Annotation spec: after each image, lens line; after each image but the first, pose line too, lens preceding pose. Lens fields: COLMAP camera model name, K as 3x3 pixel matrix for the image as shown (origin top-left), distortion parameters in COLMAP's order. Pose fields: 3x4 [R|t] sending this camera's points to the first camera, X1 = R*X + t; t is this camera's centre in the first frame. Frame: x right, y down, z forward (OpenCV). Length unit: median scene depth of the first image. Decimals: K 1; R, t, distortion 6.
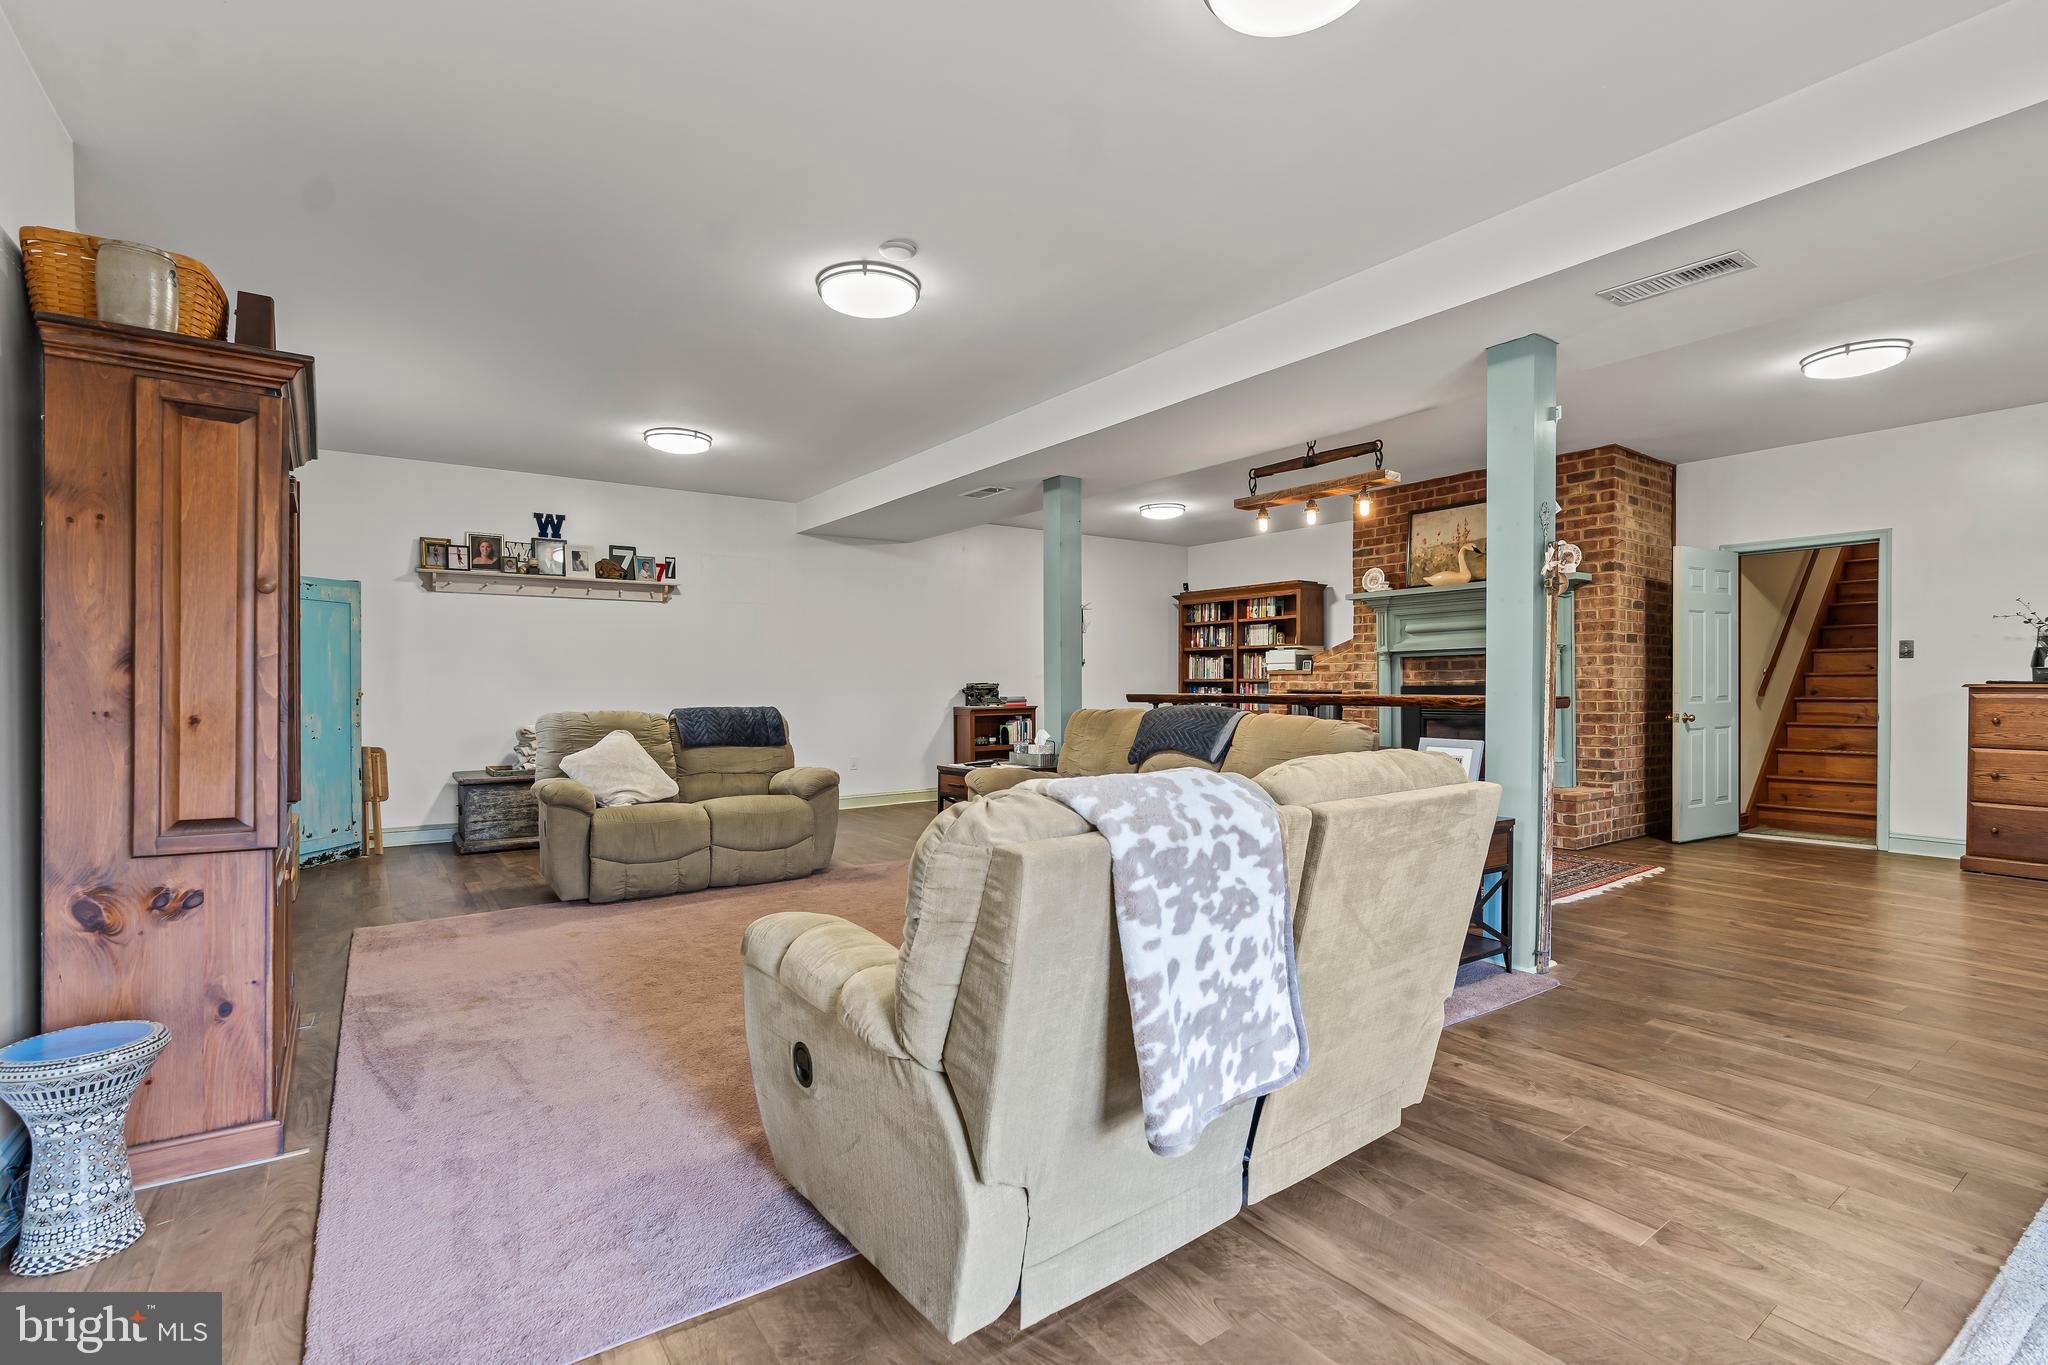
lens RADIAL K [[933.1, 0, 1018.5], [0, 933.1, 697.2], [0, 0, 1]] dist [-0.010459, 0.003847]
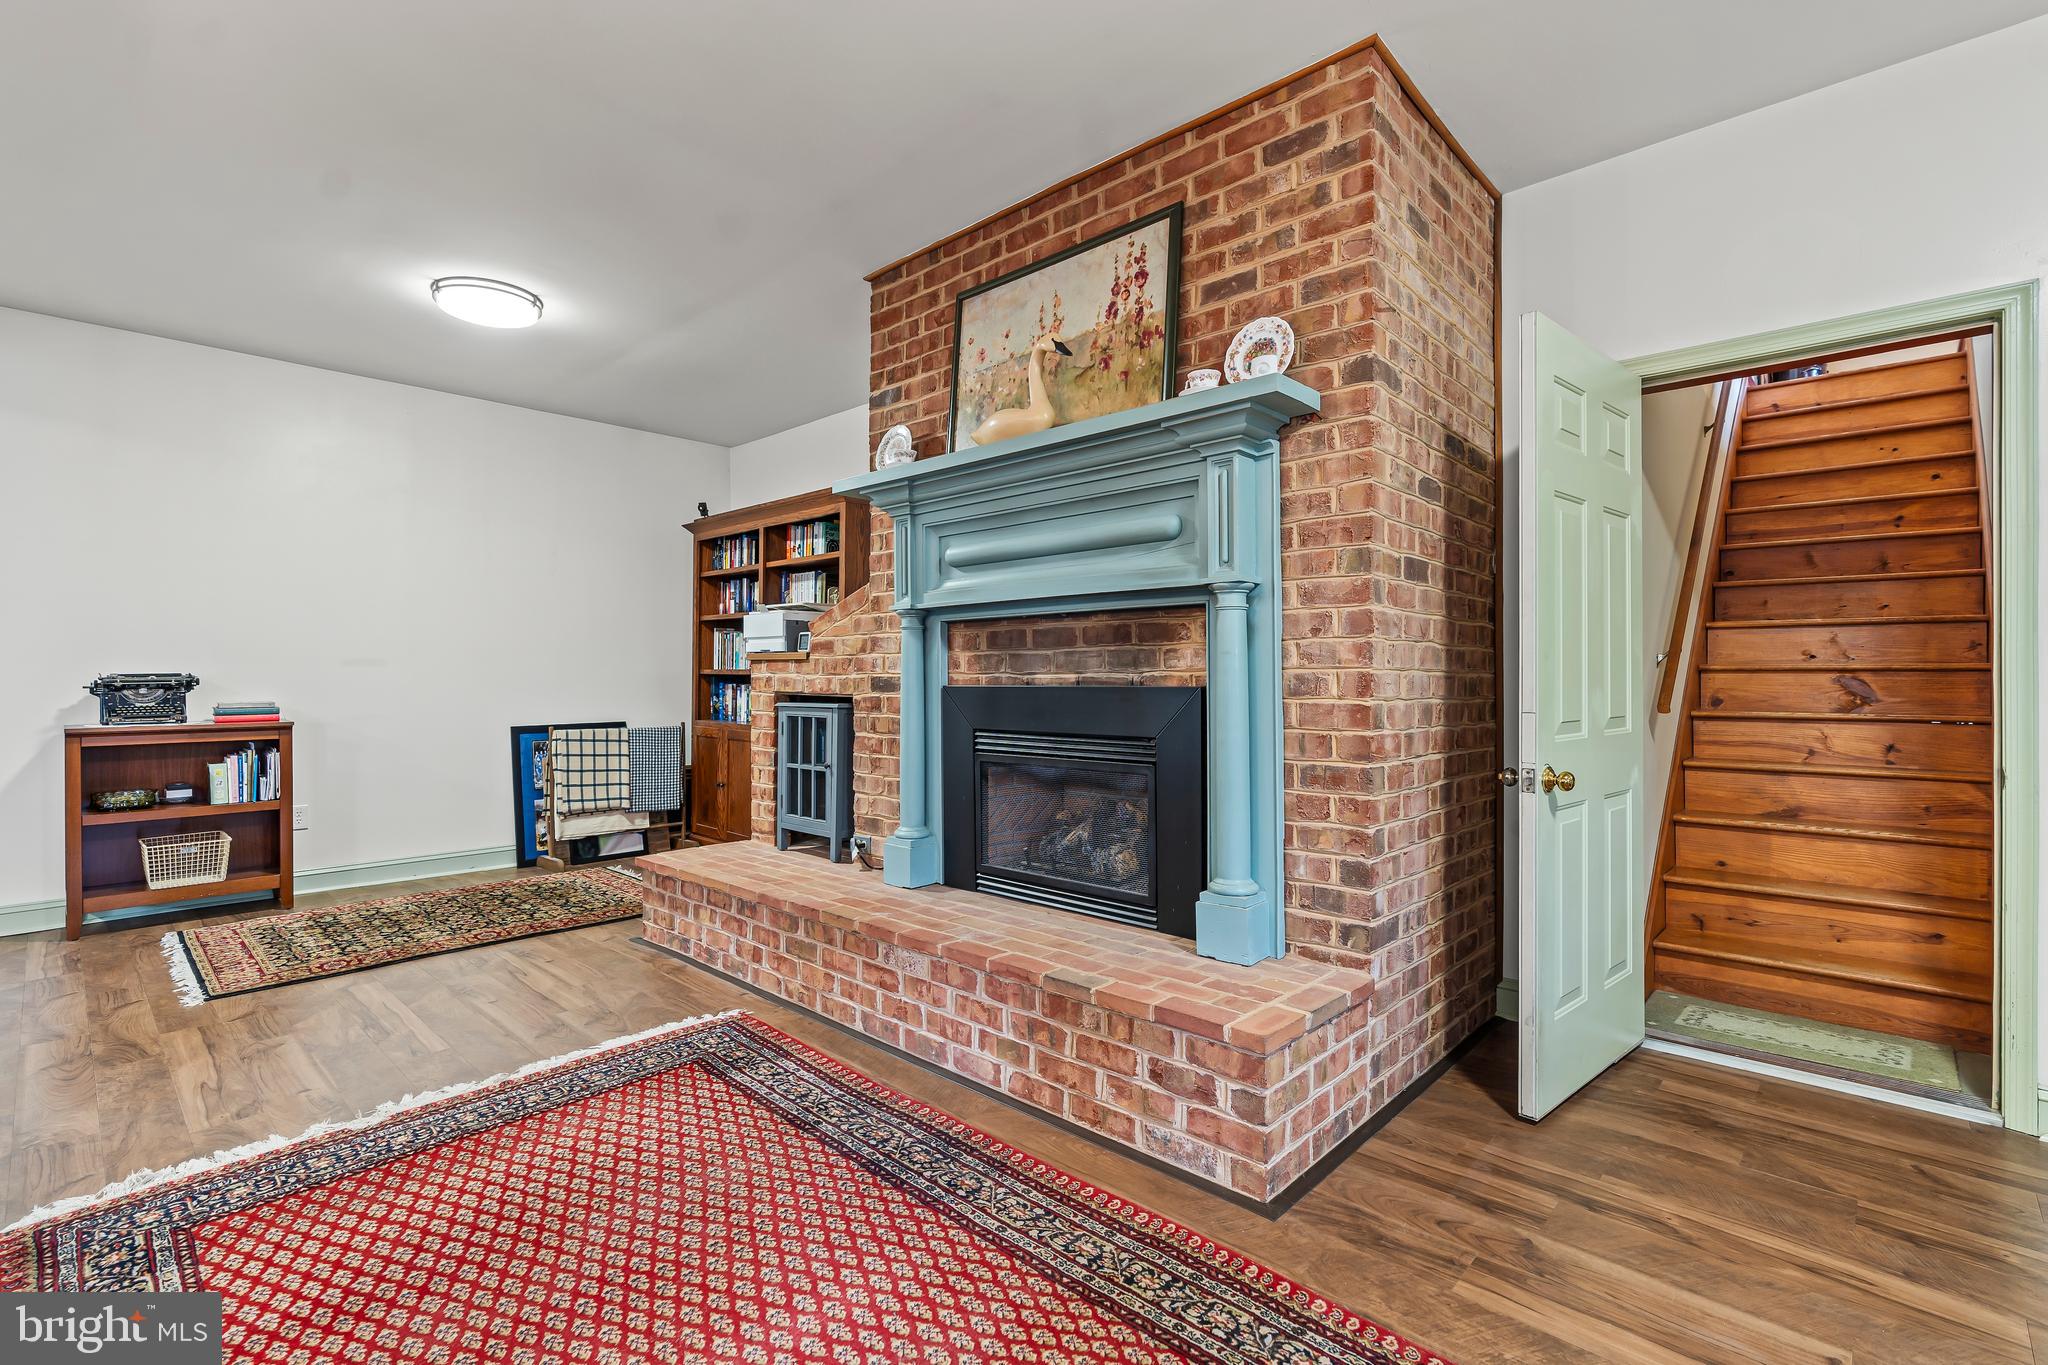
lens RADIAL K [[933.1, 0, 1024.0], [0, 933.1, 676.2], [0, 0, 1]] dist [-0.010459, 0.003847]
pose [[0.979981, 0.006280, 0.198993, 0.410034], [-0.003438, 0.999887, -0.014624, -0.012054], [-0.199062, 0.013647, 0.979892, 0.633351]]
